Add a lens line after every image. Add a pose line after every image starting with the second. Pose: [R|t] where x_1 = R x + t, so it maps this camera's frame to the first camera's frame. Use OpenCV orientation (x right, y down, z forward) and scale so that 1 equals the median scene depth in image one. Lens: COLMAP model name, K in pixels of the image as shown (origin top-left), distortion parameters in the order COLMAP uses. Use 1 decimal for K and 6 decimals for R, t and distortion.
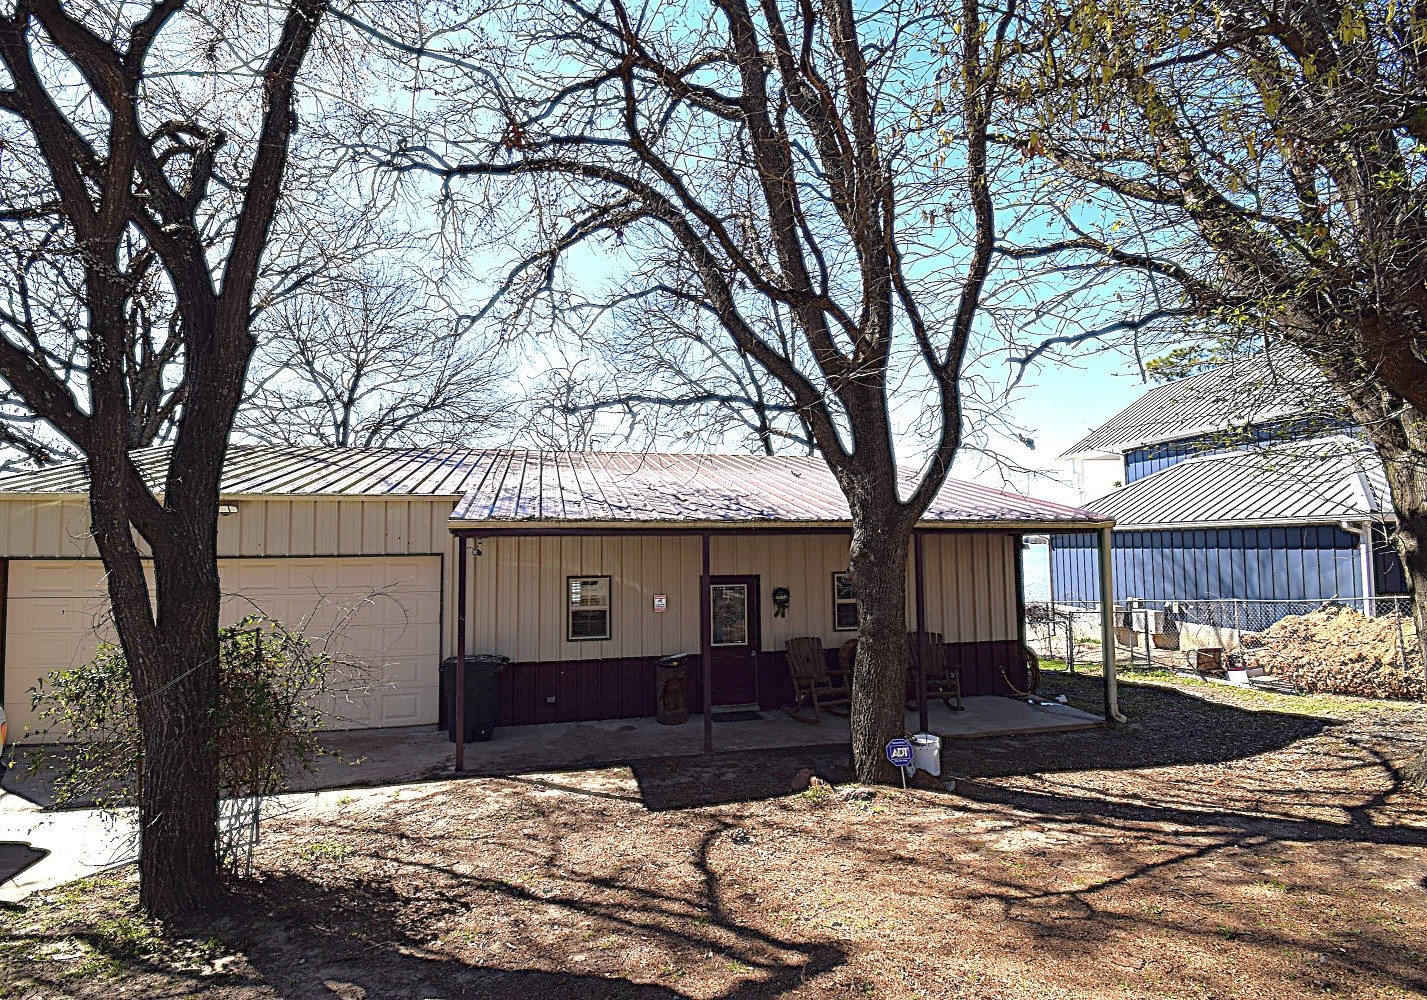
lens RADIAL K [[657.3, 0, 713.5], [0, 657.3, 500.0], [0, 0, 1]] dist [0.002361, -0.013277]
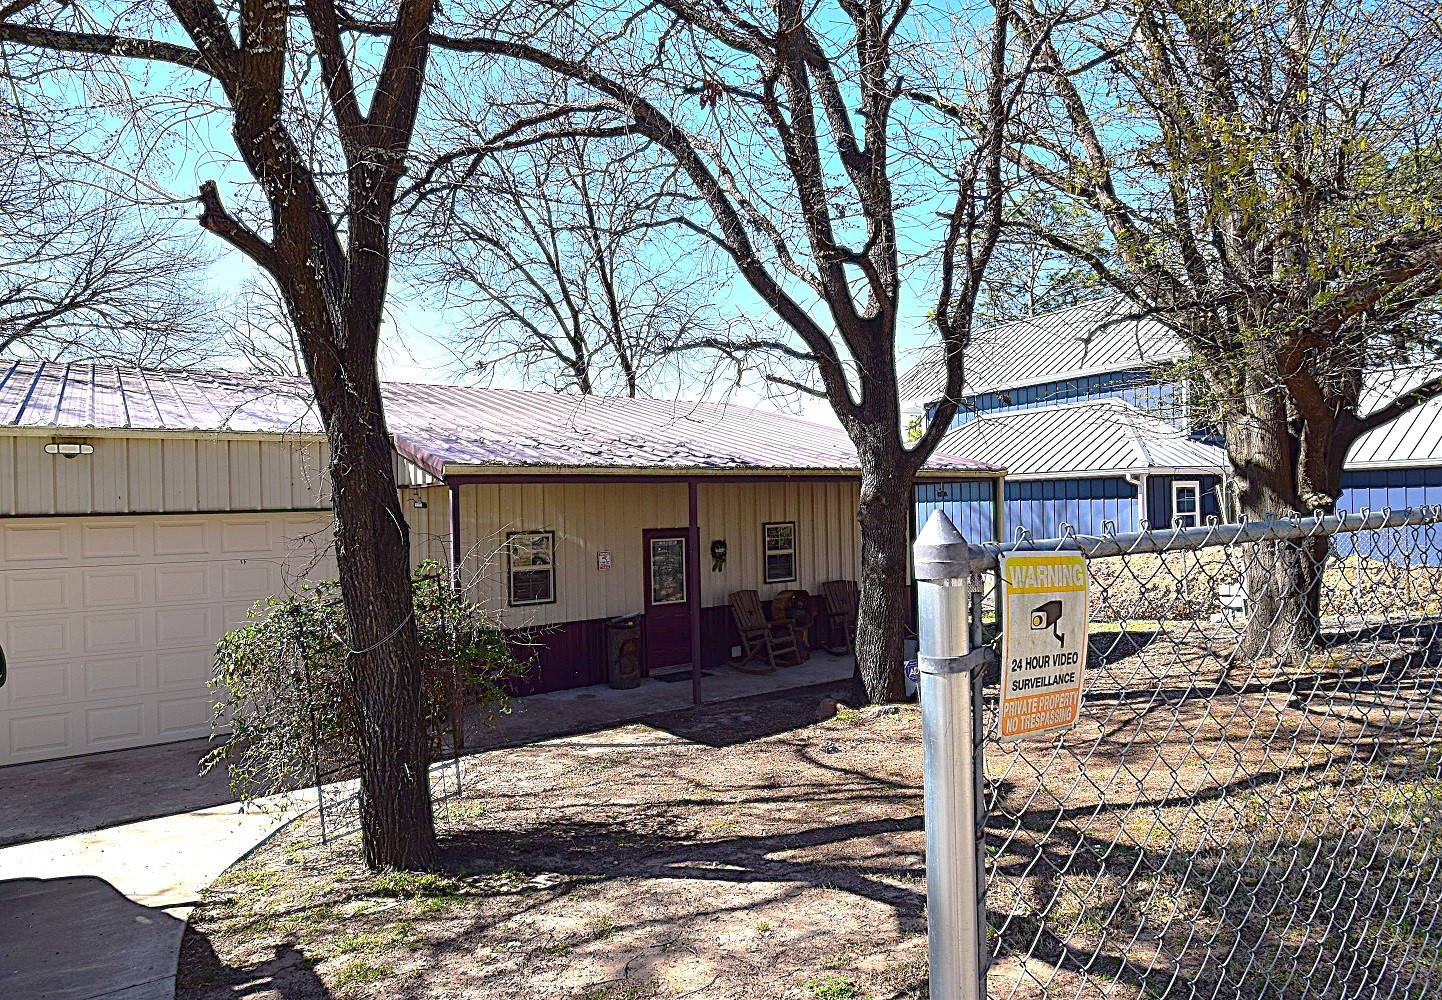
lens RADIAL K [[843.0, 0, 721.0], [0, 843.0, 500.0], [0, 0, 1]] dist [0.001407, -0.000086]
pose [[0.921979, -0.010205, 0.387106, -0.543365], [-0.011617, 0.998474, 0.053992, 0.013865], [-0.387066, -0.054277, 0.920453, -0.178236]]
